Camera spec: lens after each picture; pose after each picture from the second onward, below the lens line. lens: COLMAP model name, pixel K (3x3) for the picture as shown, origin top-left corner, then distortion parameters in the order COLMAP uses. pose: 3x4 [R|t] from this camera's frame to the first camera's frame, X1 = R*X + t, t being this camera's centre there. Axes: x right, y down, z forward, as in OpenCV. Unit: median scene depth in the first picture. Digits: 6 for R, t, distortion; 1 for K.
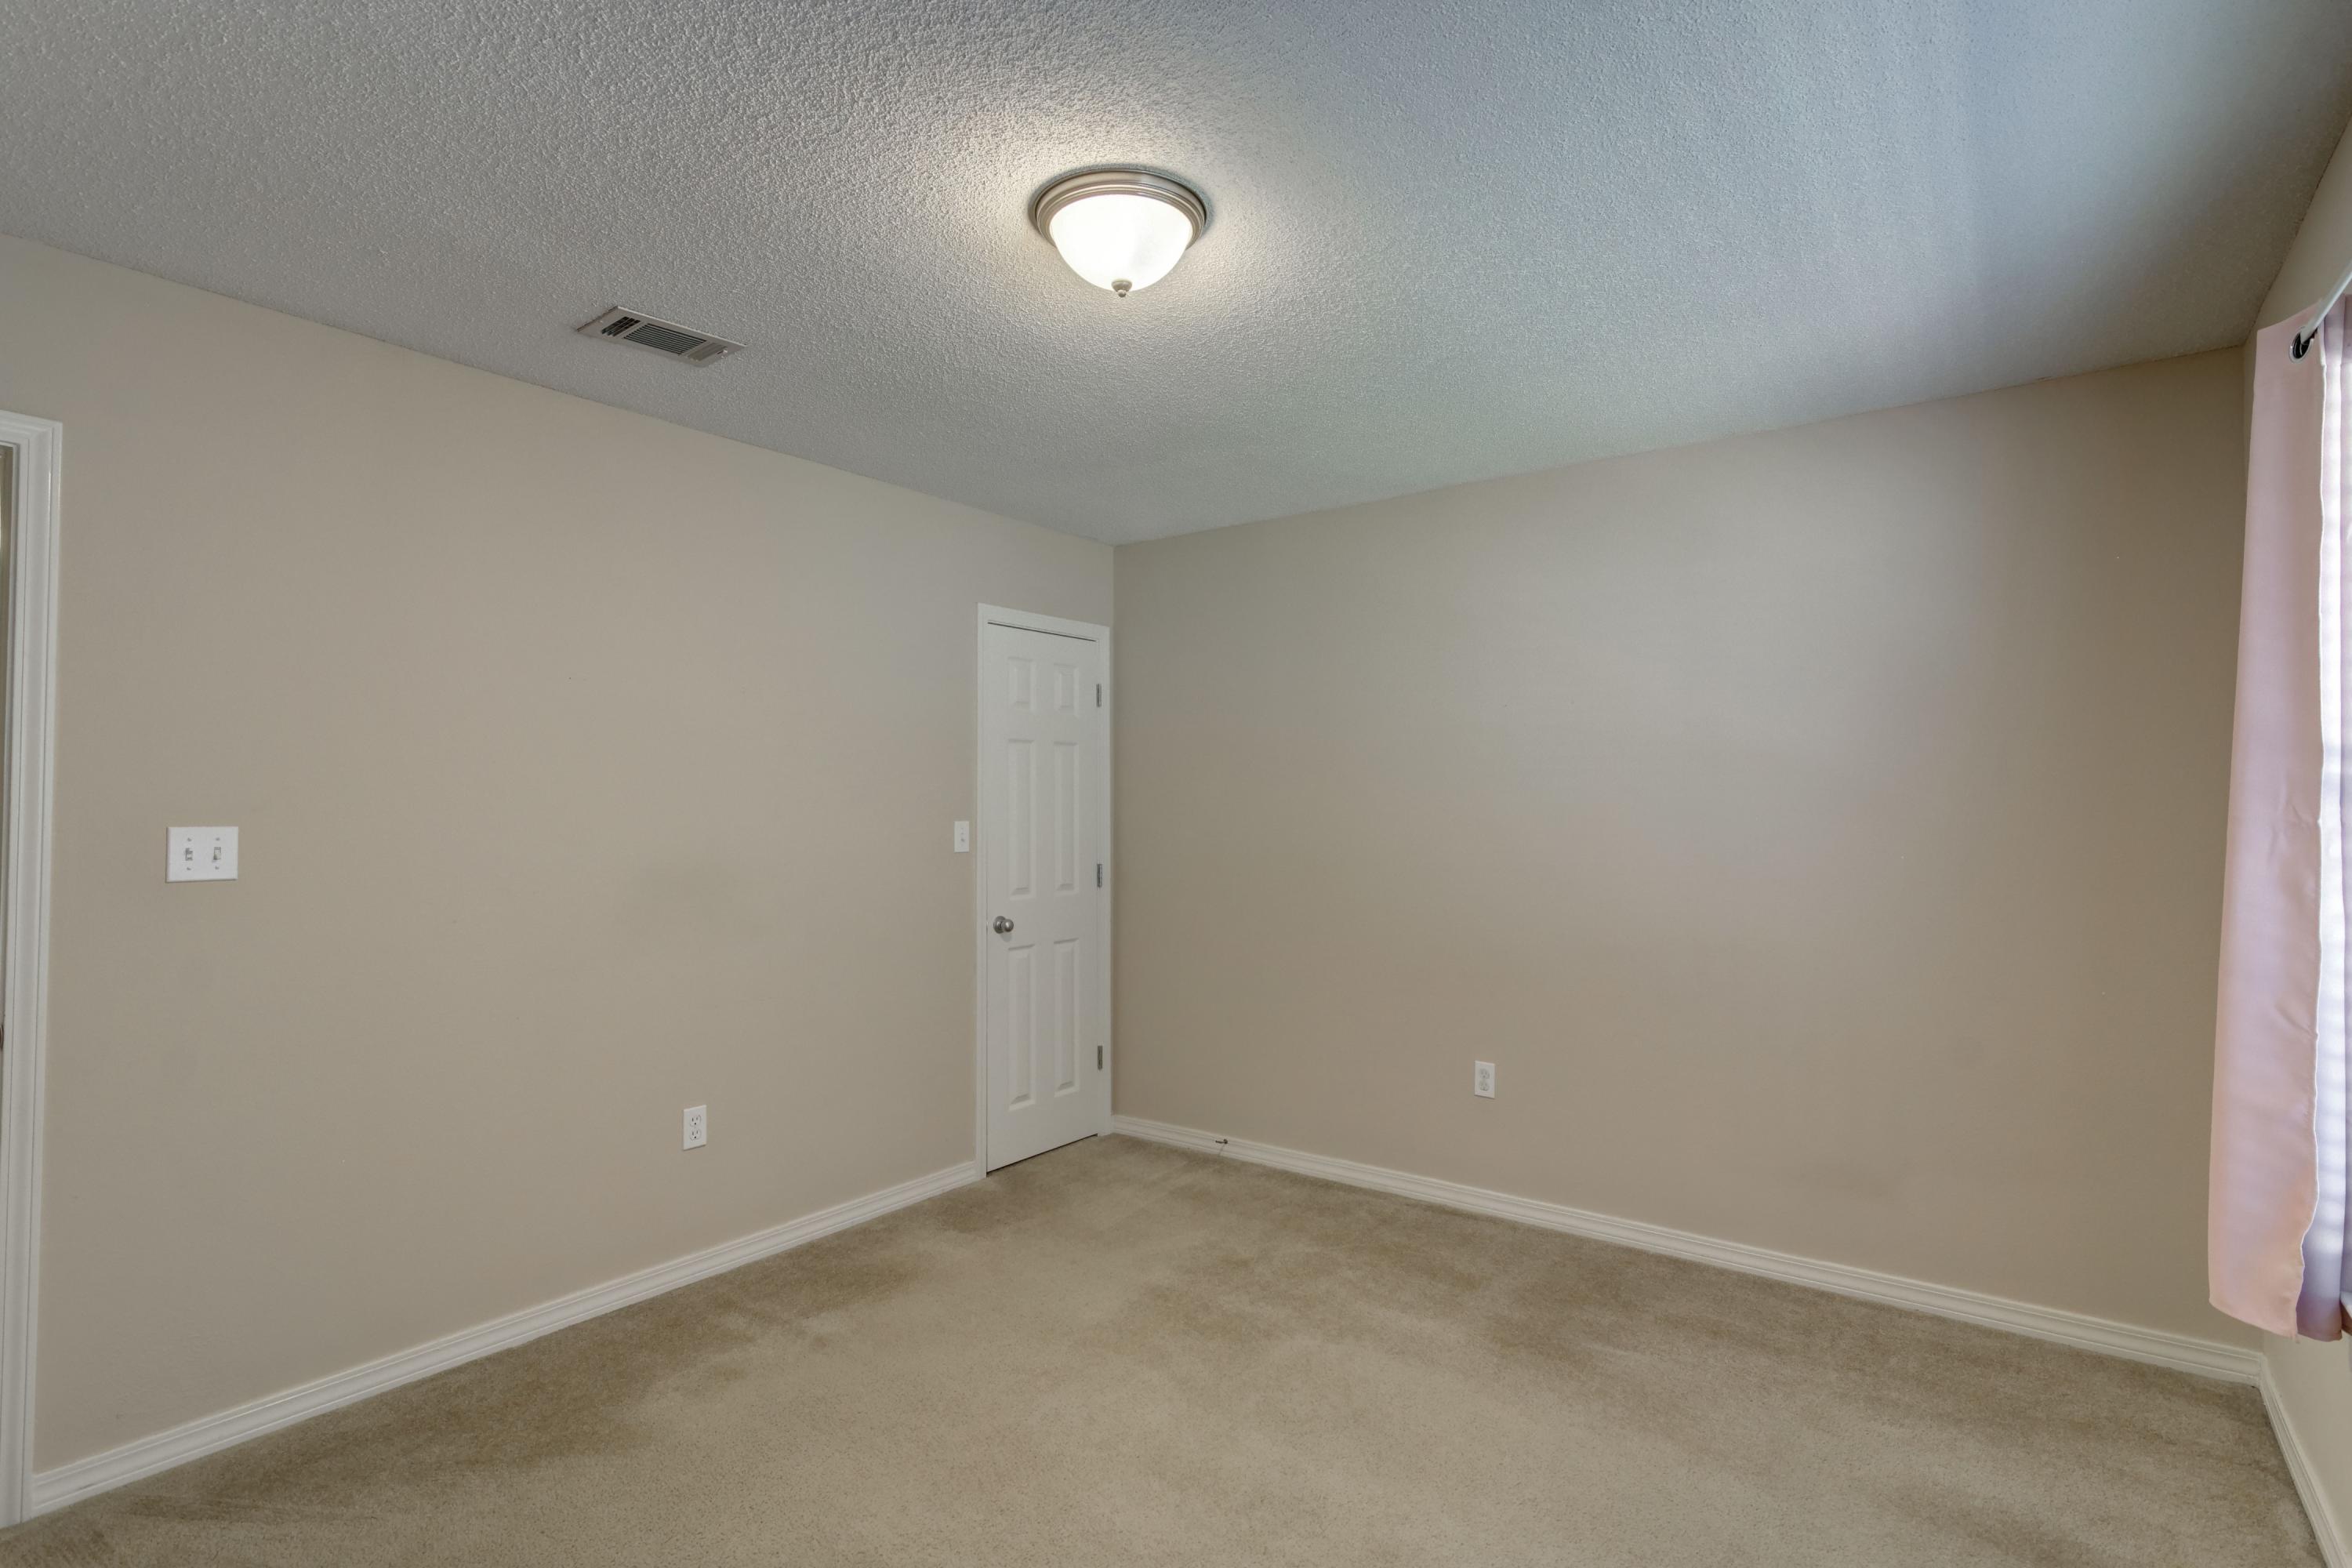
lens RADIAL K [[1133.5, 0, 1189.1], [0, 1133.5, 779.8], [0, 0, 1]] dist [-0.001053, 0.000354]
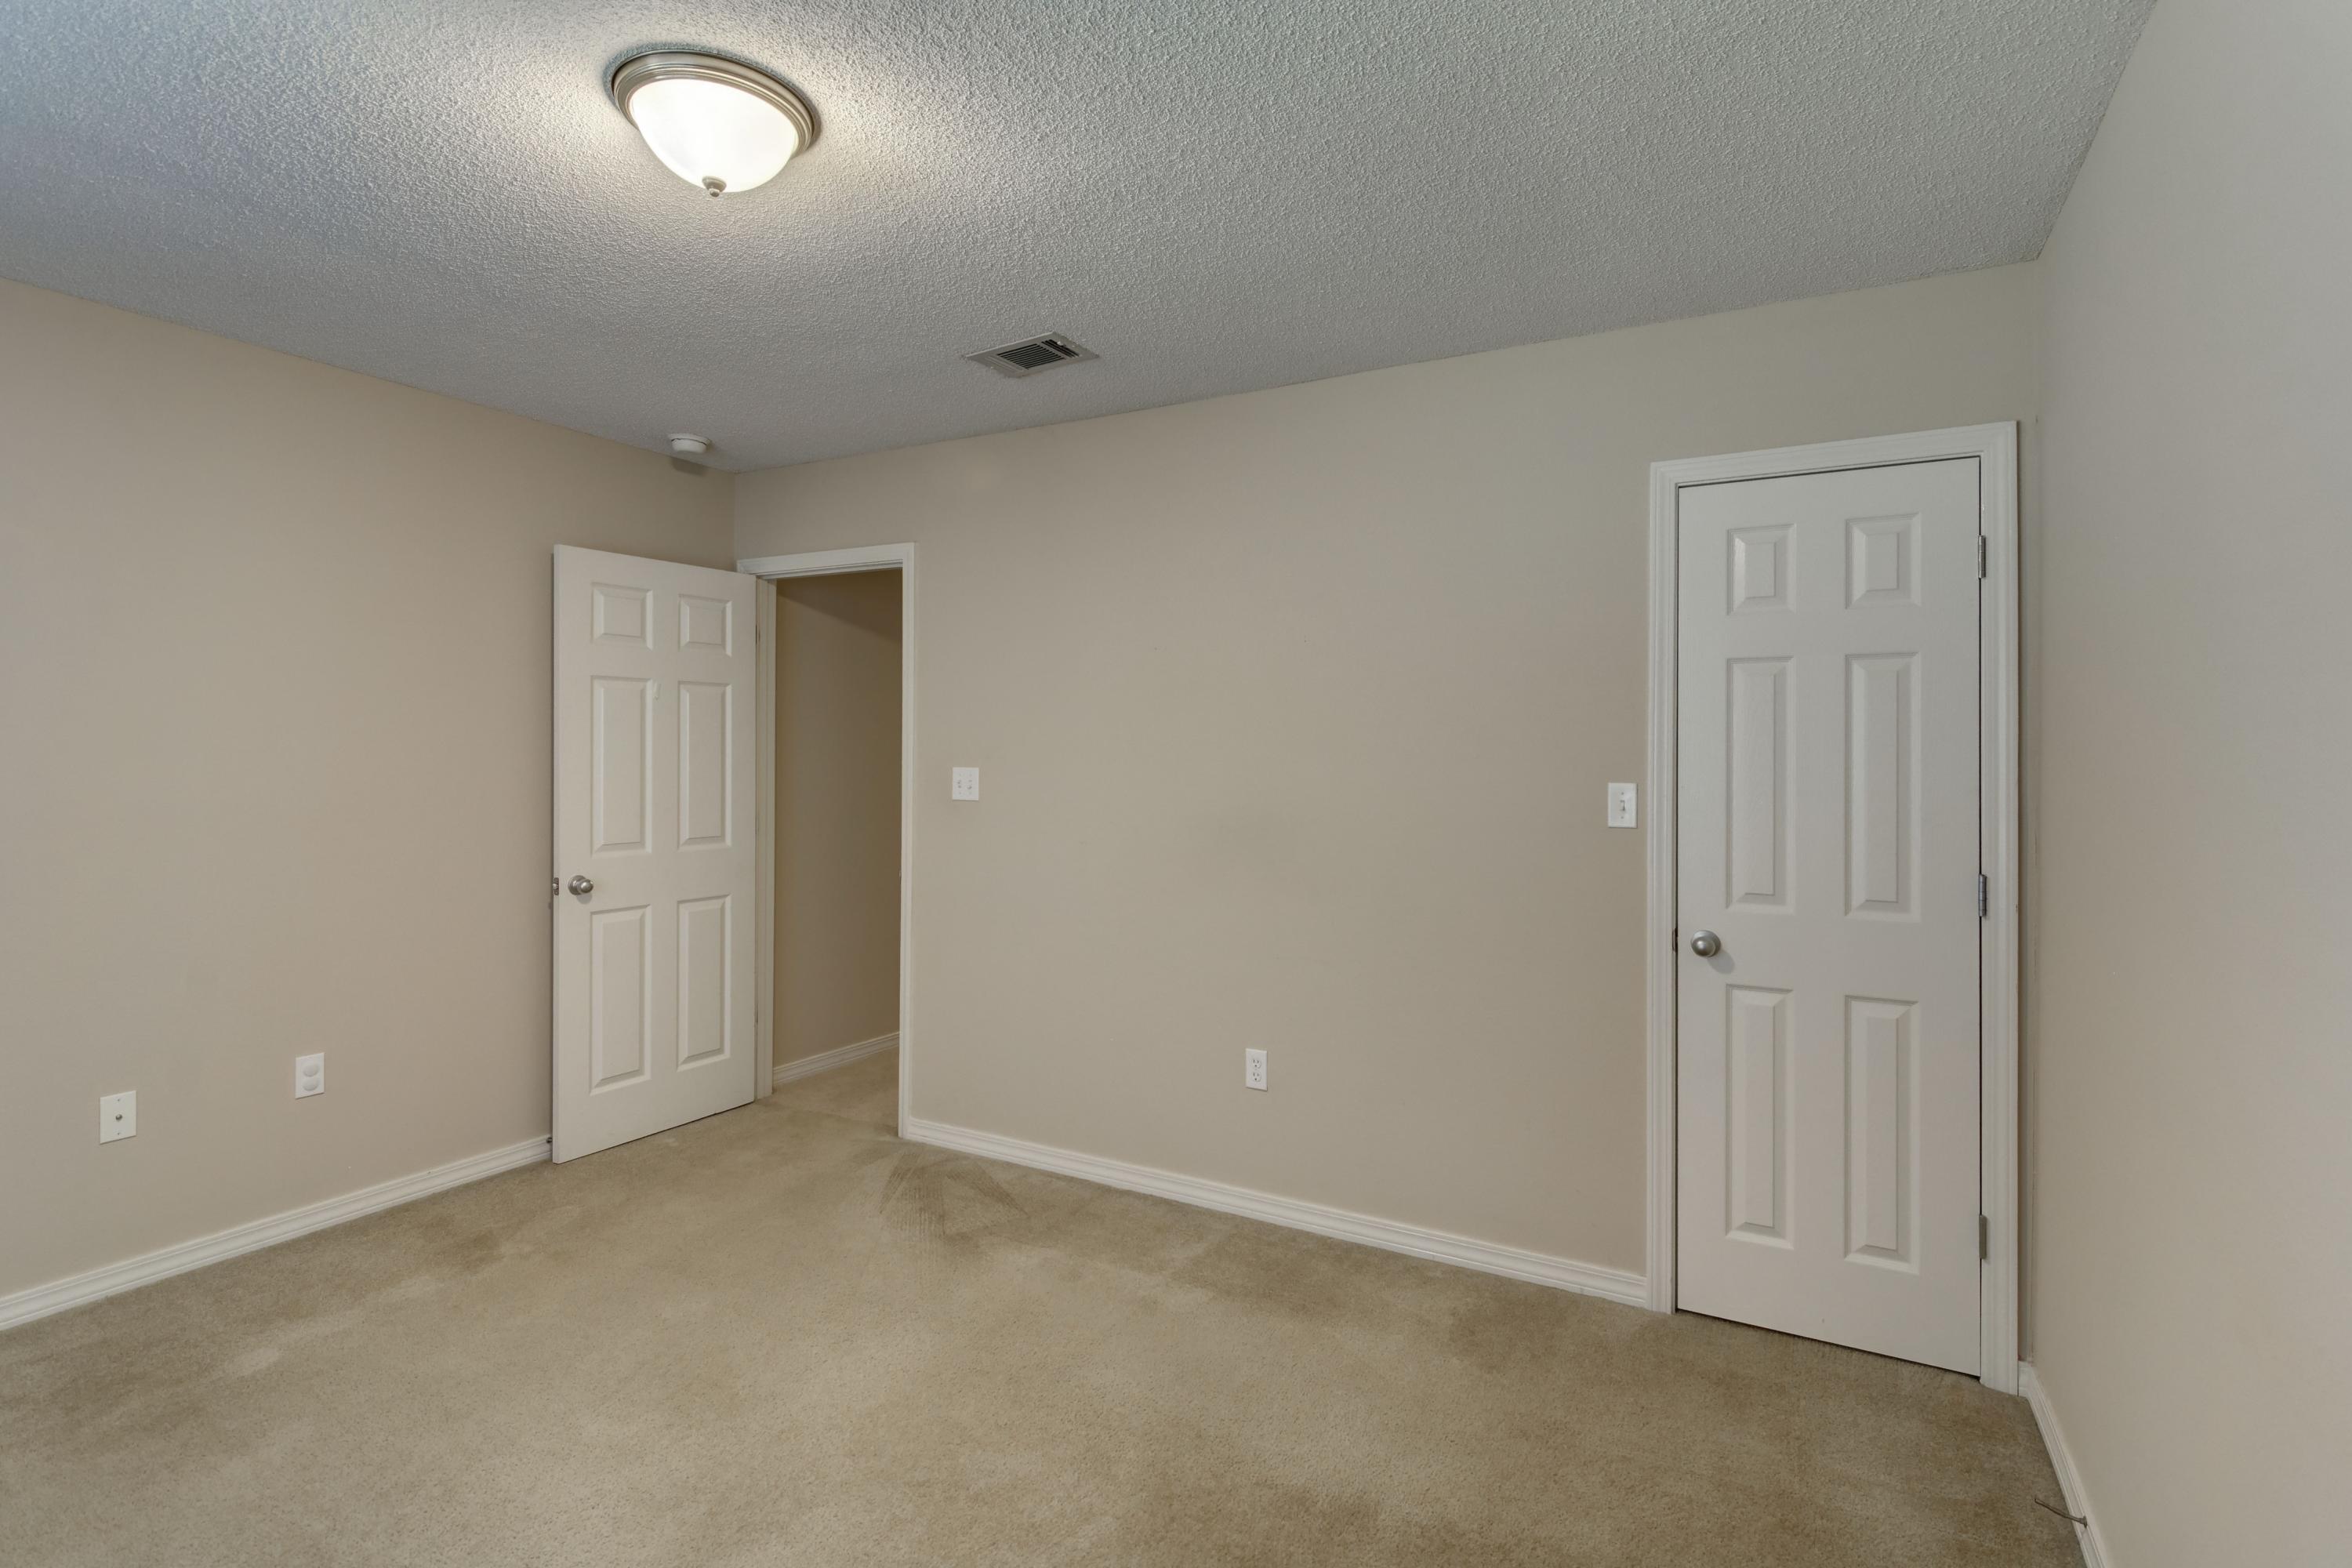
lens RADIAL K [[1133.5, 0, 1160.8], [0, 1133.5, 760.8], [0, 0, 1]] dist [-0.001053, 0.000354]
pose [[0.121920, -0.001745, -0.992538, 0.472384], [0.009148, 0.999958, -0.000634, 0.021377], [0.992498, -0.009002, 0.121931, 0.647709]]
